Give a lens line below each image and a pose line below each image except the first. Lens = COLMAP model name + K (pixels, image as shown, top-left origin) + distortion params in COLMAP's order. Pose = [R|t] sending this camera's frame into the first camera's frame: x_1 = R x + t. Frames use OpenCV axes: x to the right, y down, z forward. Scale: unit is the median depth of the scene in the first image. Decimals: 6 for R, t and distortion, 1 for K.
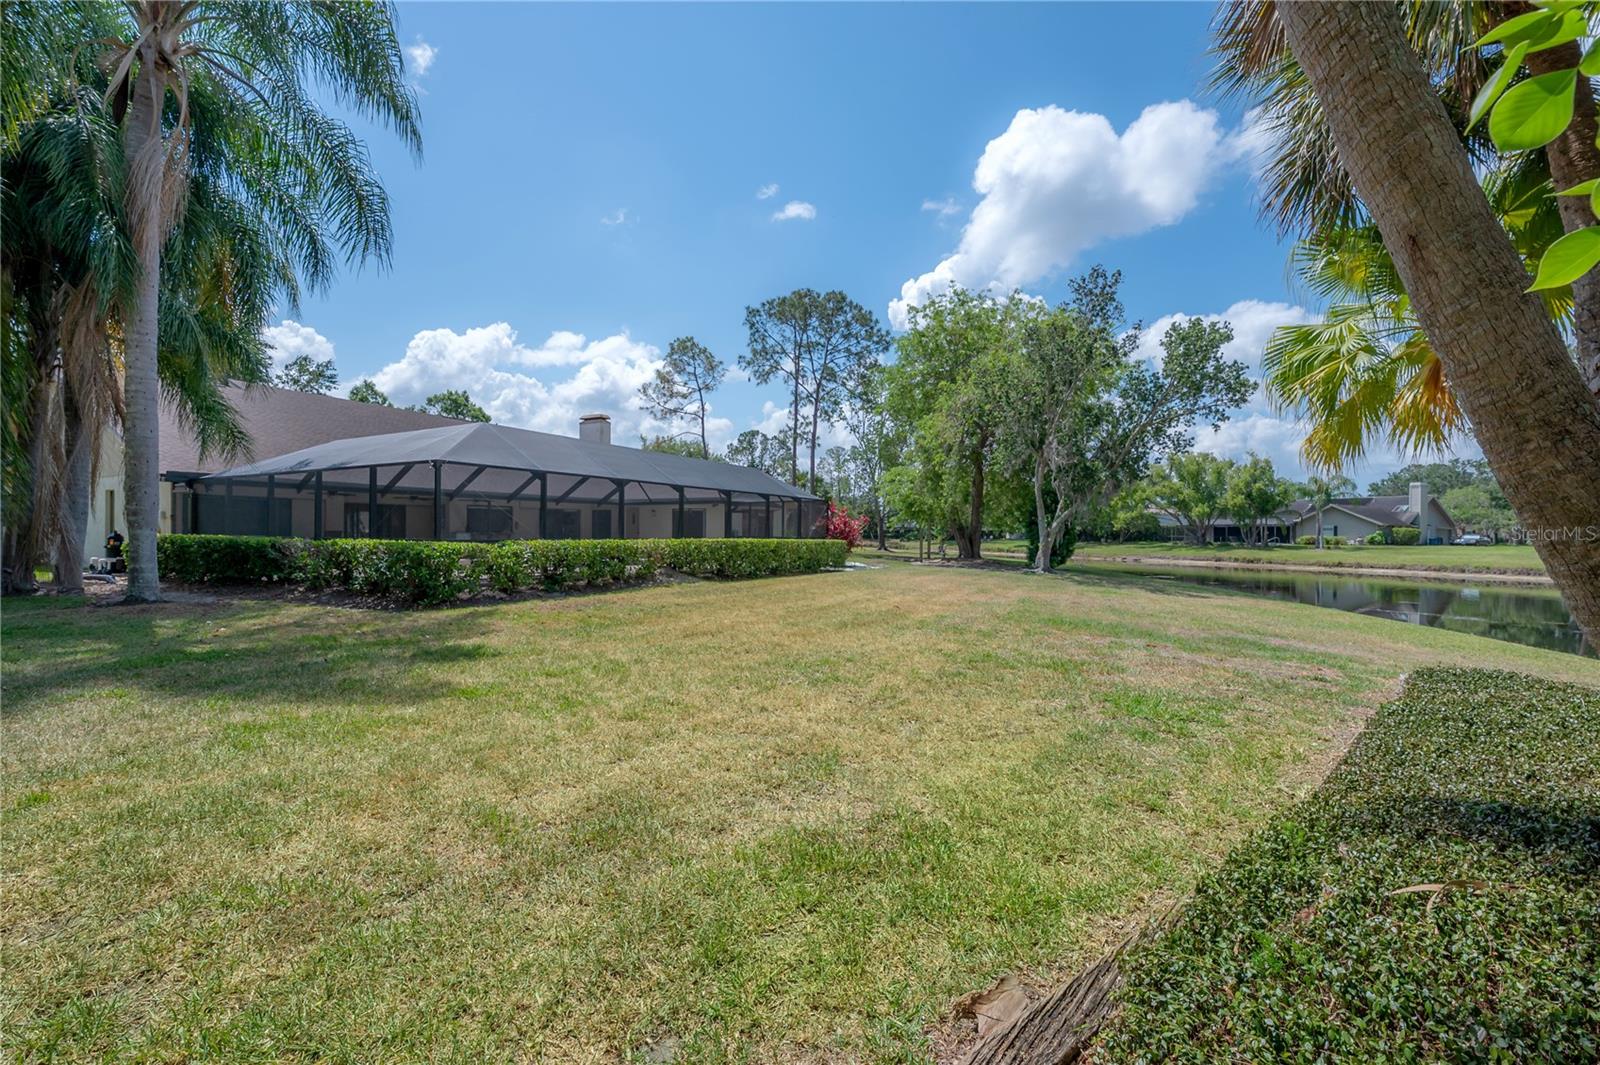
lens RADIAL K [[637.7, 0, 784.4], [0, 637.7, 524.6], [0, 0, 1]] dist [-0.004766, 0.001233]
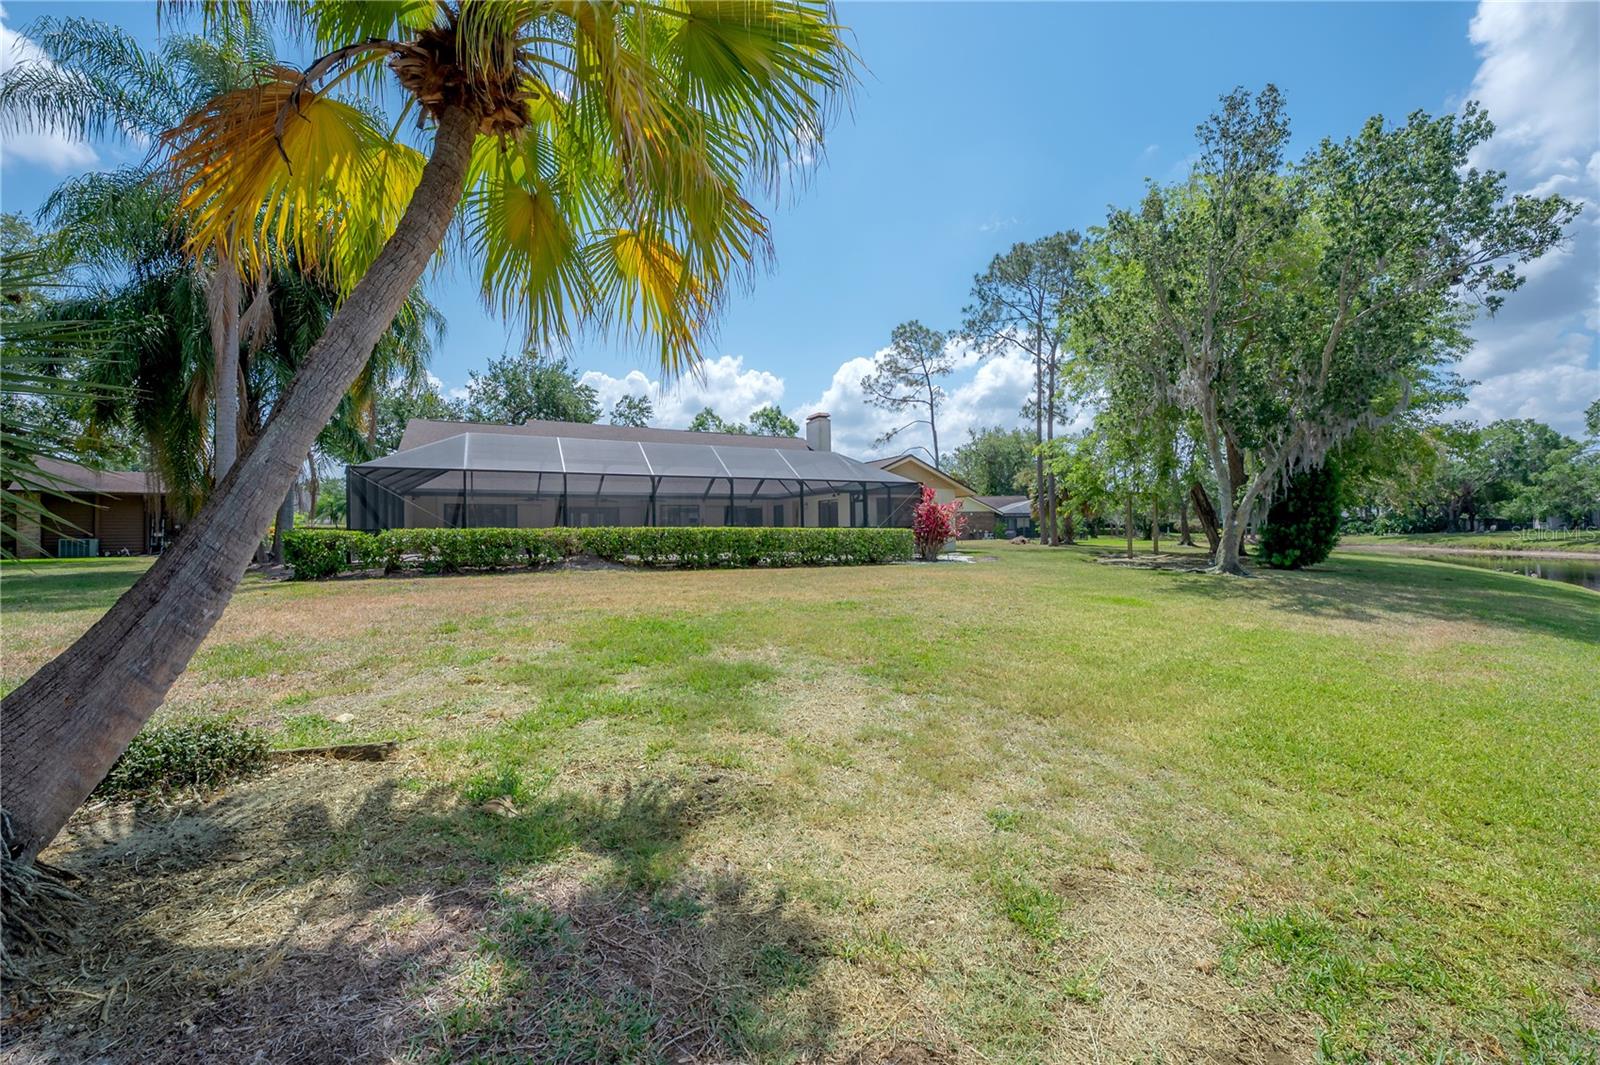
lens RADIAL K [[637.7, 0, 800.2], [0, 637.7, 525.4], [0, 0, 1]] dist [-0.004766, 0.001233]
pose [[0.835117, -0.020696, -0.549683, 0.346604], [0.022290, 0.999744, -0.003777, 0.016083], [0.549621, -0.009099, 0.835365, 0.165939]]
